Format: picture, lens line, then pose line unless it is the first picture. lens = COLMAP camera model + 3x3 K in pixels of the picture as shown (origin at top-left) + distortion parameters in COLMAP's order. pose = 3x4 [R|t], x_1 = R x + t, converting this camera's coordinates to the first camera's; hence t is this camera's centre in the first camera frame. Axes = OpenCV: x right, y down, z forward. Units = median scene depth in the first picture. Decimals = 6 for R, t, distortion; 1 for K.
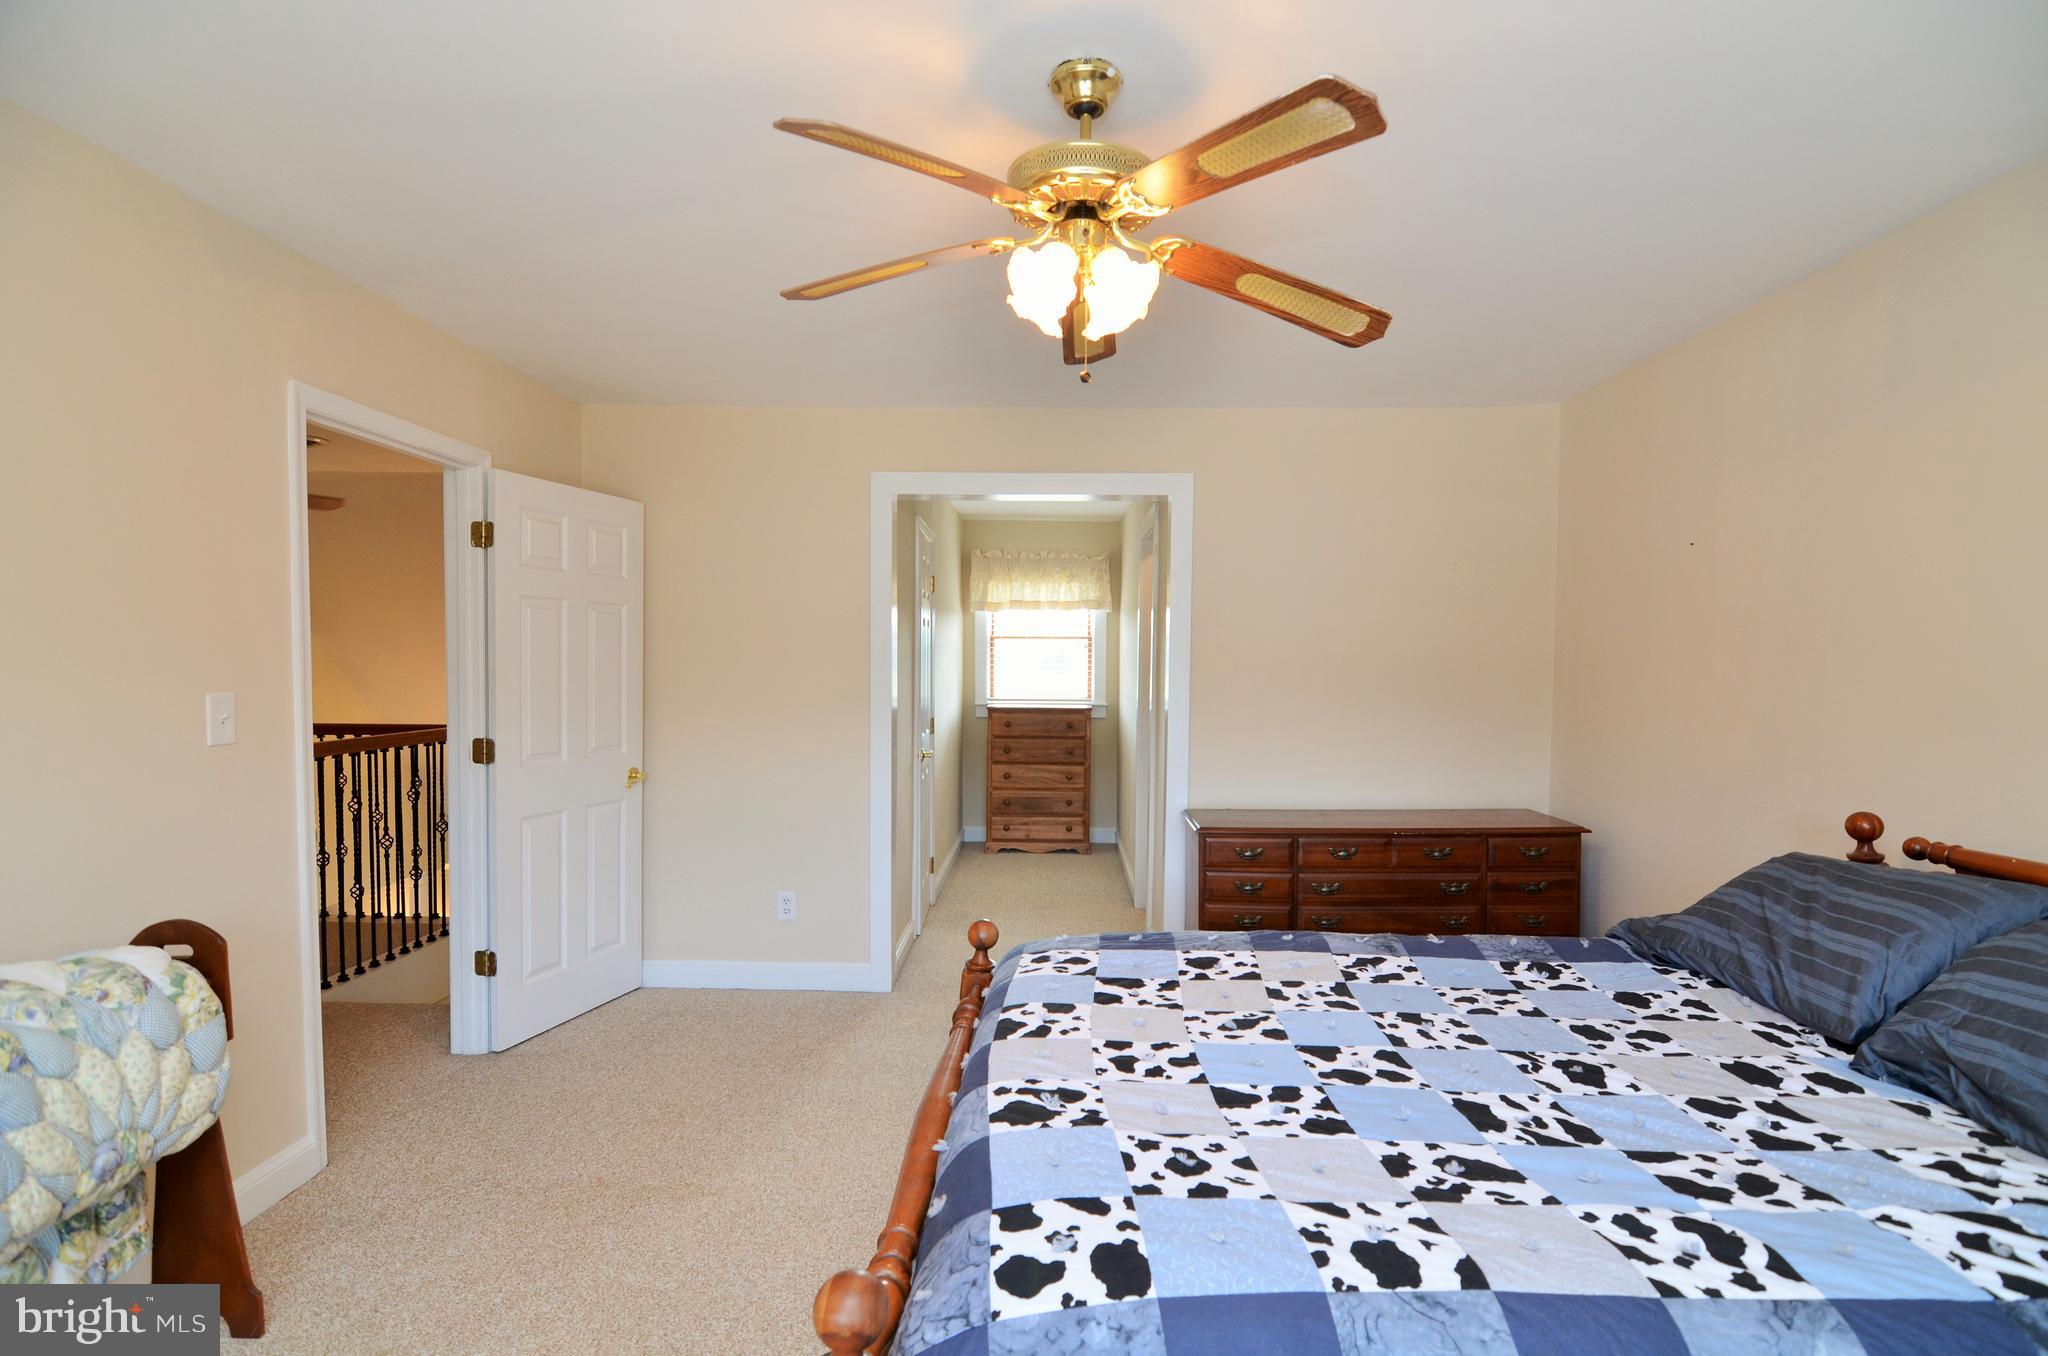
lens RADIAL K [[979.7, 0, 1036.1], [0, 979.7, 709.7], [0, 0, 1]] dist [0.002750, -0.019579]
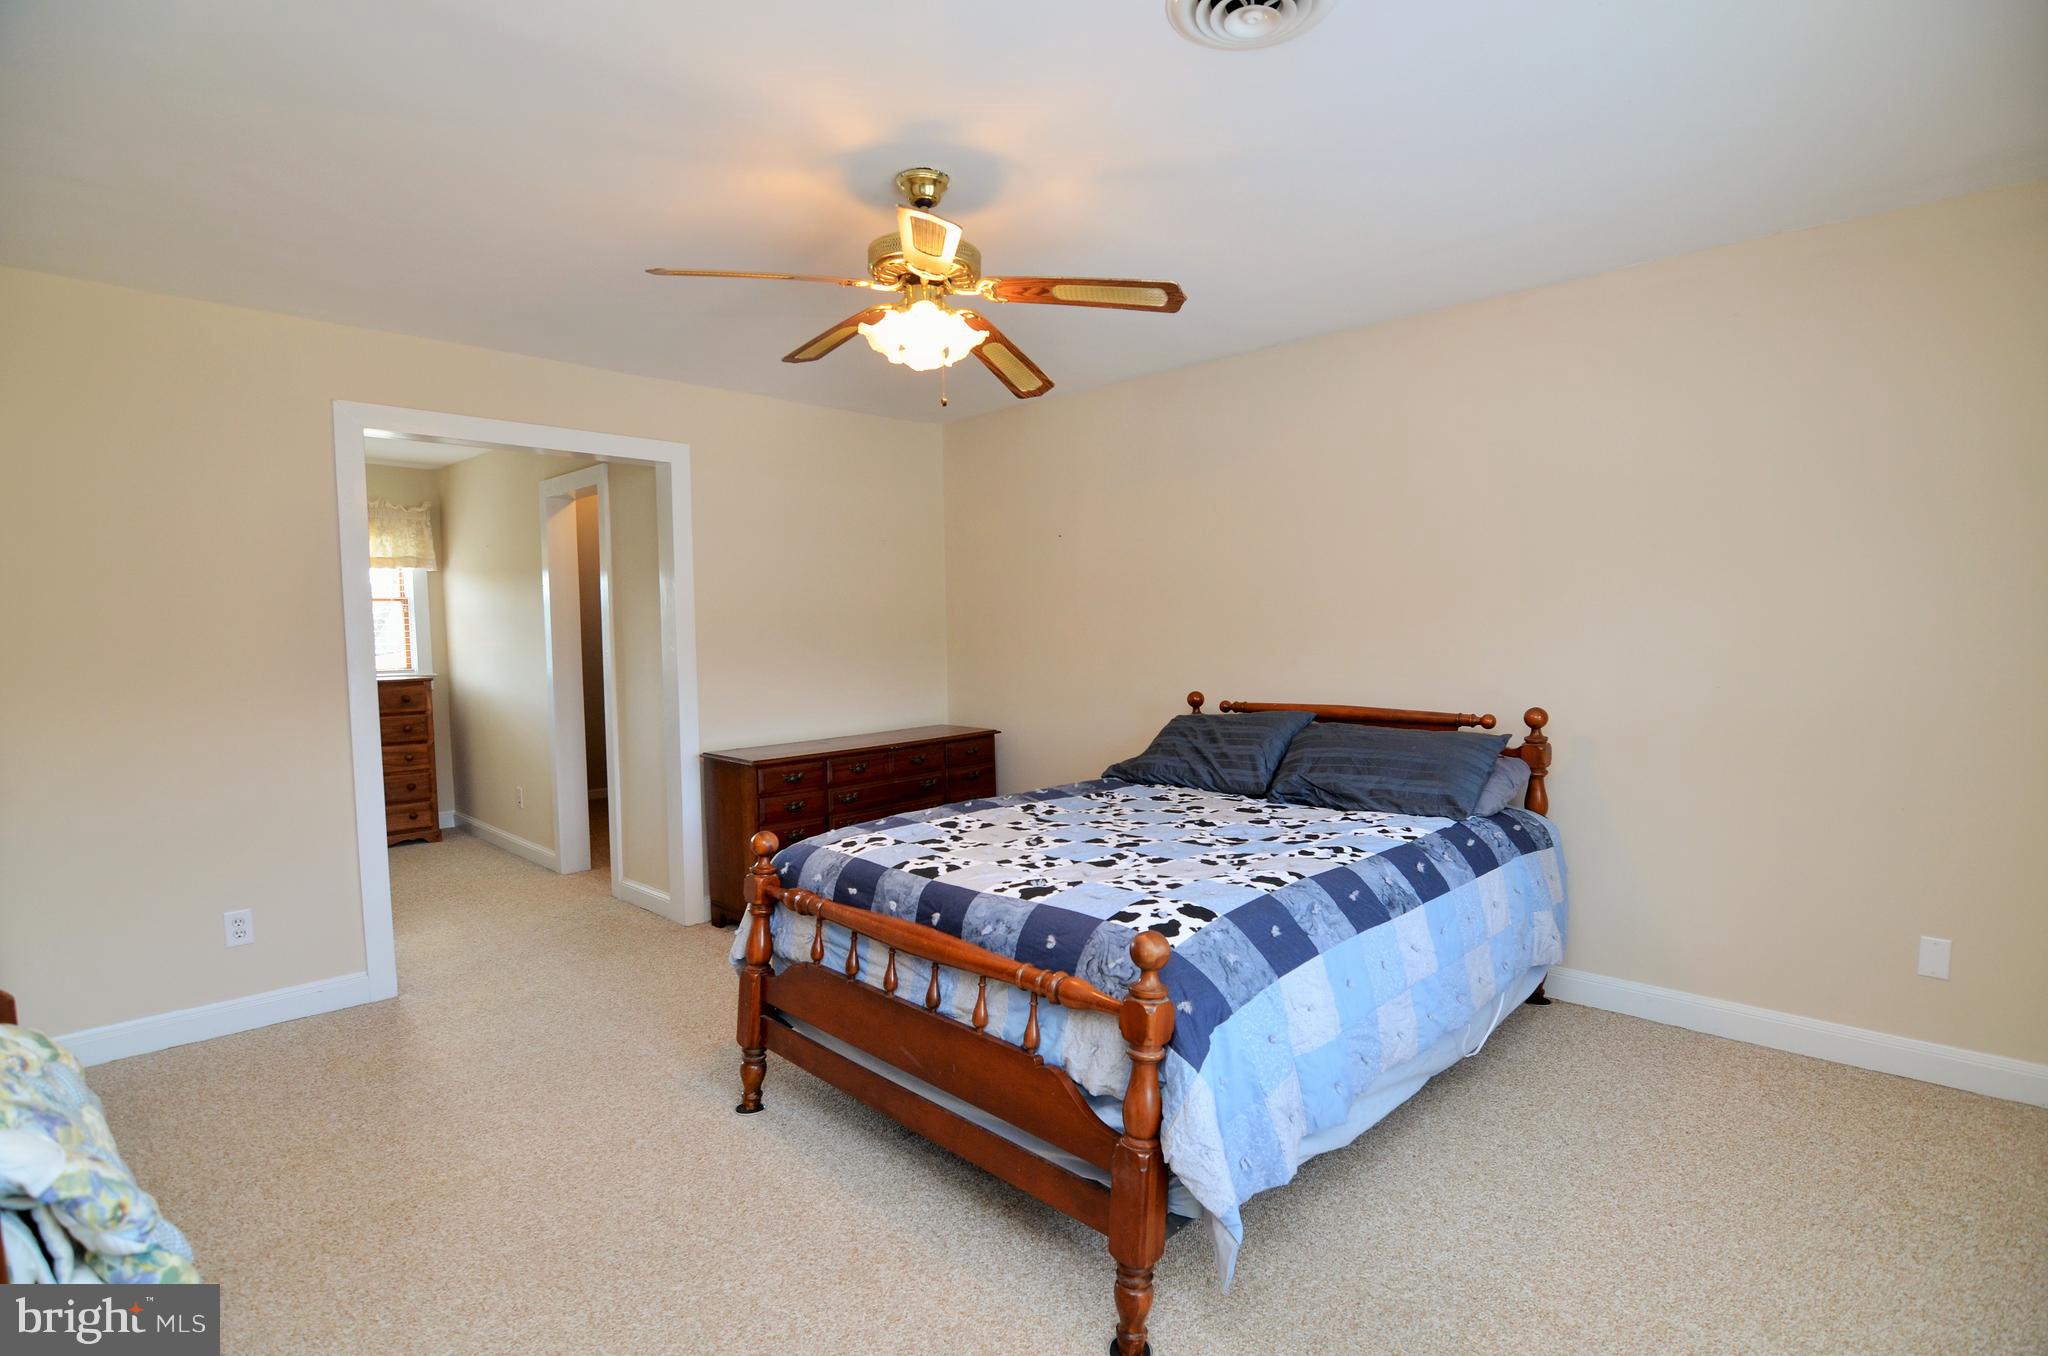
lens RADIAL K [[979.7, 0, 1036.1], [0, 979.7, 709.7], [0, 0, 1]] dist [0.002750, -0.019579]
pose [[0.681405, -0.075635, 0.727988, -1.037295], [0.052711, 0.997135, 0.054260, 0.035429], [-0.730006, 0.001400, 0.683440, -0.060912]]
